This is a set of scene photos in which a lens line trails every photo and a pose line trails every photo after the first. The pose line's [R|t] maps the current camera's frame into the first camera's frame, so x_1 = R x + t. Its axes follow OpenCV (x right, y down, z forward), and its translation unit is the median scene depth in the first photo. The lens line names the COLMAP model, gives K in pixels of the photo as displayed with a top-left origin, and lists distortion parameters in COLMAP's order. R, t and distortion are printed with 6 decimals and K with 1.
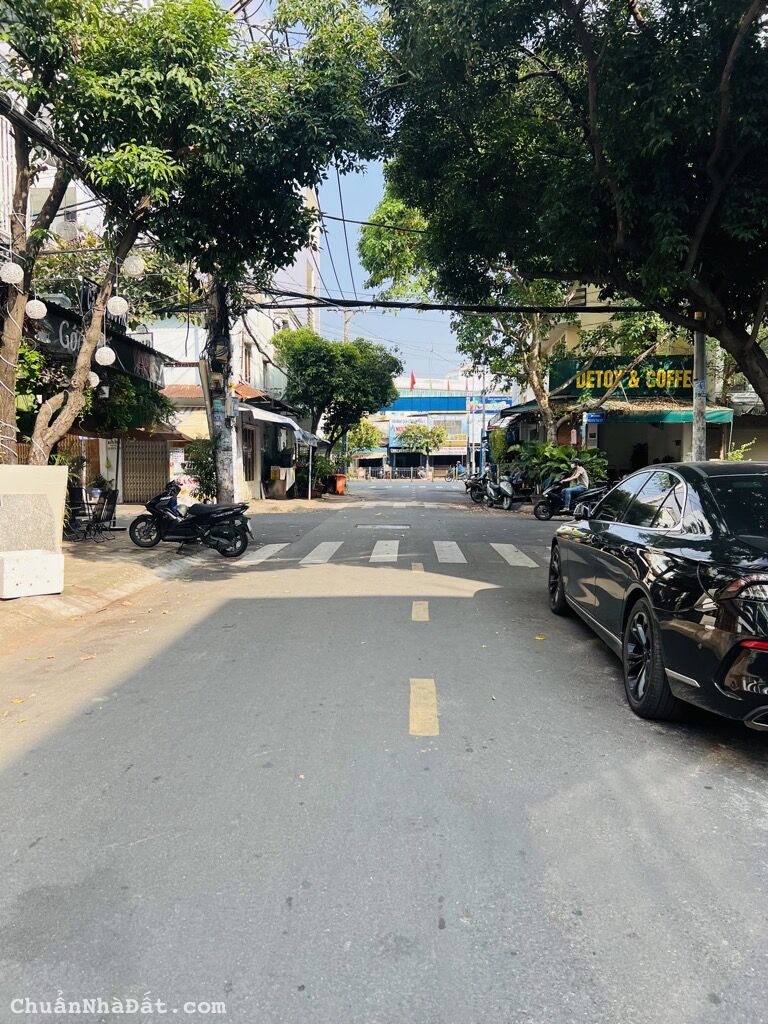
lens RADIAL K [[775.3, 0, 384.0], [0, 775.3, 509.6], [0, 0, 1]] dist [0.003969, 0.000228]
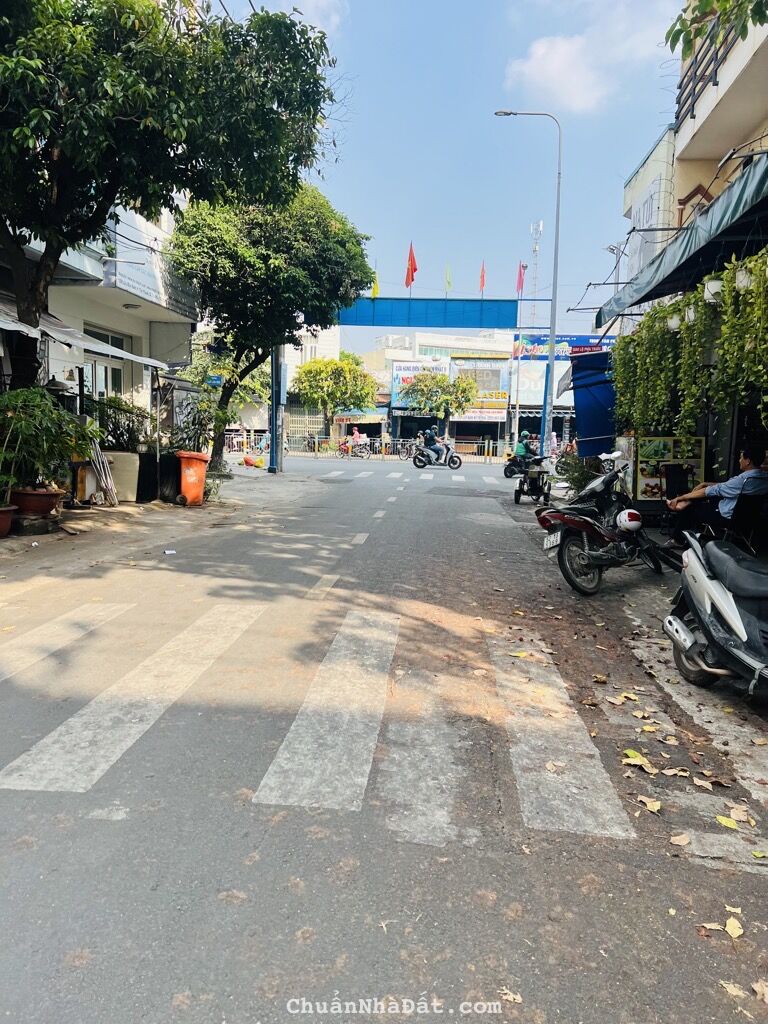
lens RADIAL K [[775.3, 0, 384.7], [0, 775.3, 515.3], [0, 0, 1]] dist [0.003969, 0.000228]
pose [[0.998873, 0.032110, -0.034961, 0.028522], [-0.030443, 0.998420, 0.047232, -0.018849], [0.036422, -0.046115, 0.998272, 0.331129]]
